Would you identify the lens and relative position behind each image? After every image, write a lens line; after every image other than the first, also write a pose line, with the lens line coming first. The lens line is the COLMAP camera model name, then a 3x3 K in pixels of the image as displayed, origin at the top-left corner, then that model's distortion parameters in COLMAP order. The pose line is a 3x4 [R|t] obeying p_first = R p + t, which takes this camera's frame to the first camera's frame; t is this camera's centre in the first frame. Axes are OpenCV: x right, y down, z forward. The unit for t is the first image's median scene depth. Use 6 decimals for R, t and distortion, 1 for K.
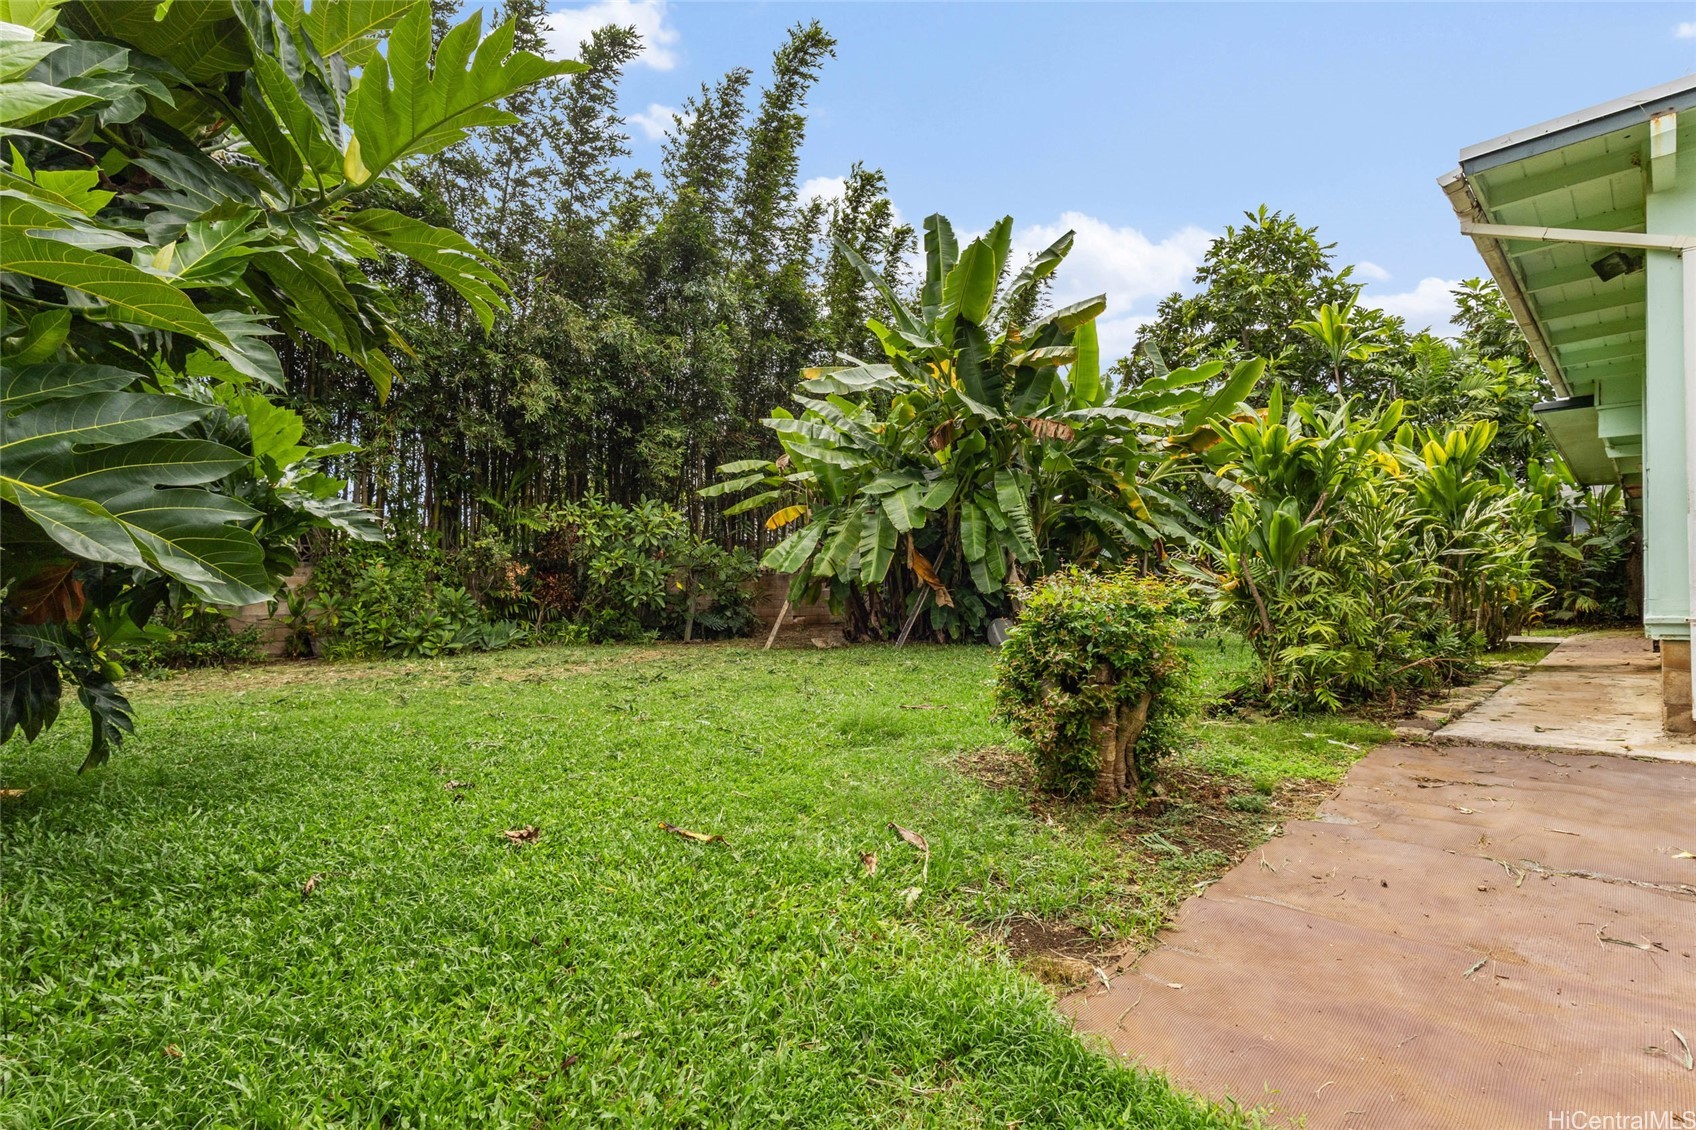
lens RADIAL K [[796.3, 0, 849.5], [0, 796.3, 568.0], [0, 0, 1]] dist [-0.003312, -0.000379]
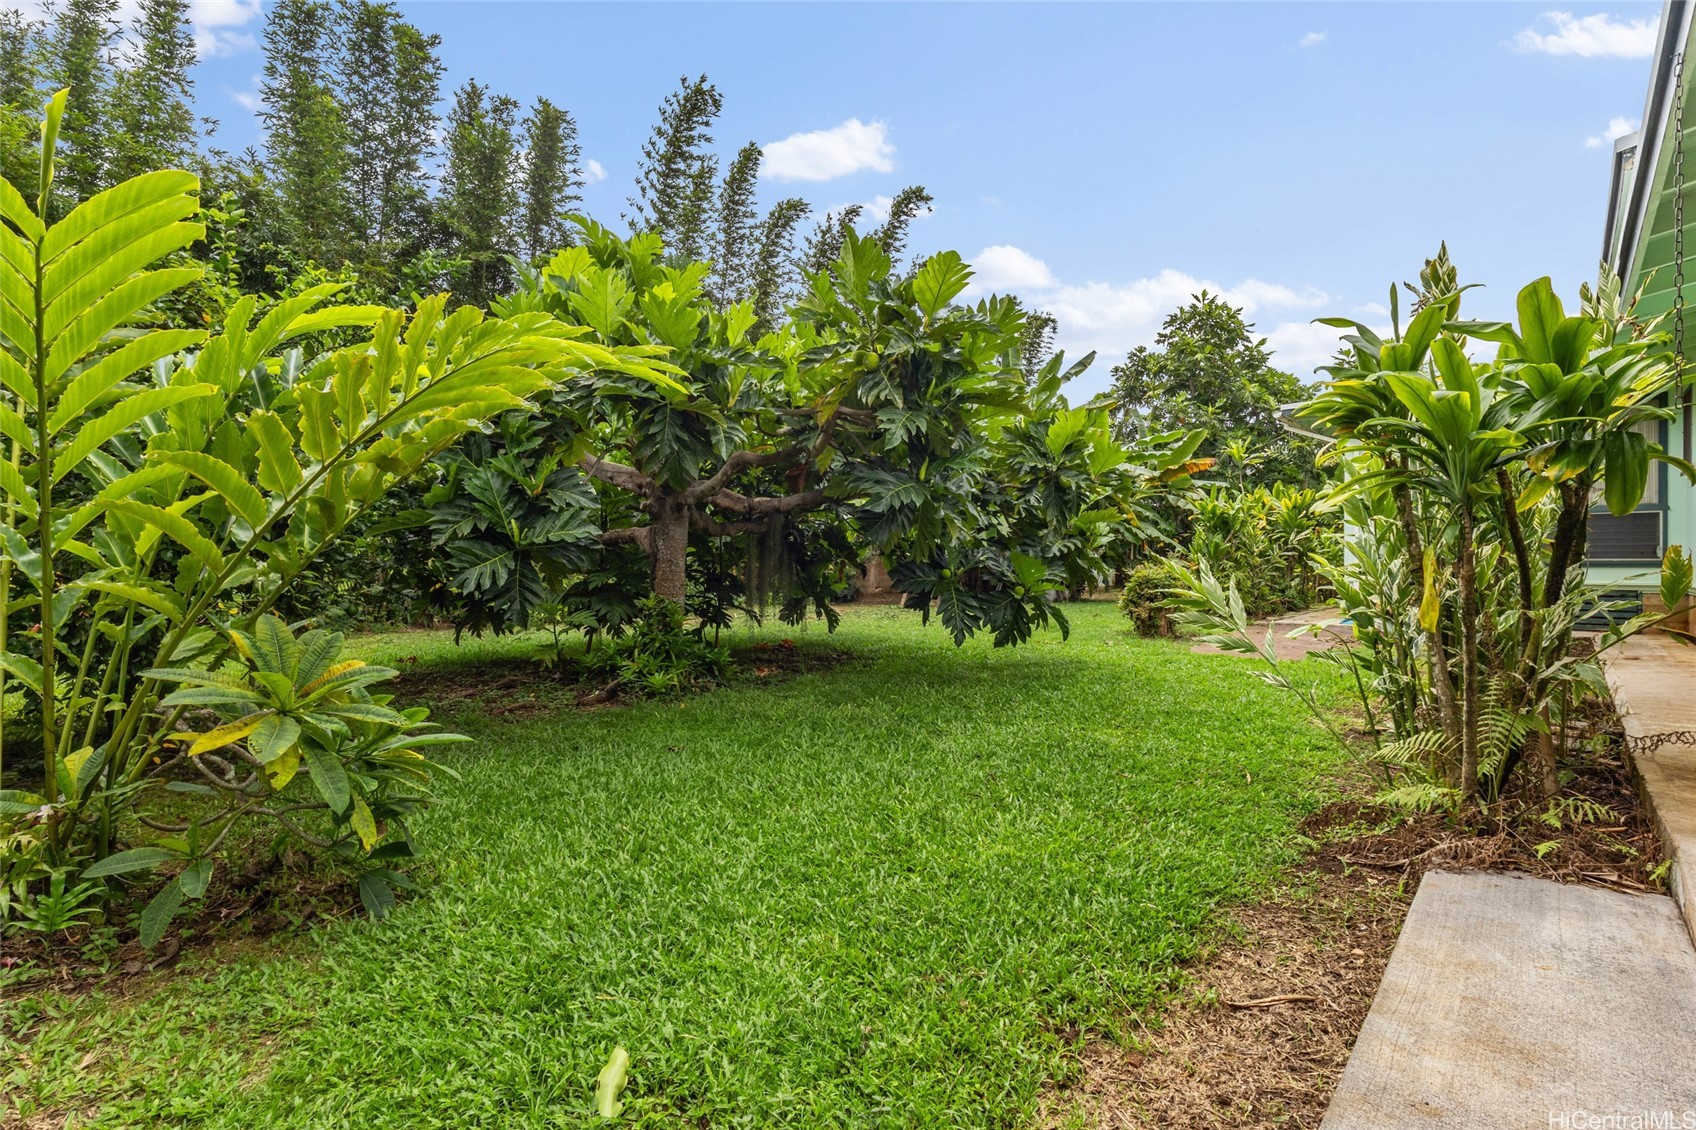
lens RADIAL K [[796.3, 0, 848.3], [0, 796.3, 566.7], [0, 0, 1]] dist [-0.003312, -0.000379]
pose [[0.997749, -0.003044, 0.066989, -0.267174], [0.001067, 0.999563, 0.029531, -0.019930], [-0.067049, -0.029393, 0.997317, -0.488281]]
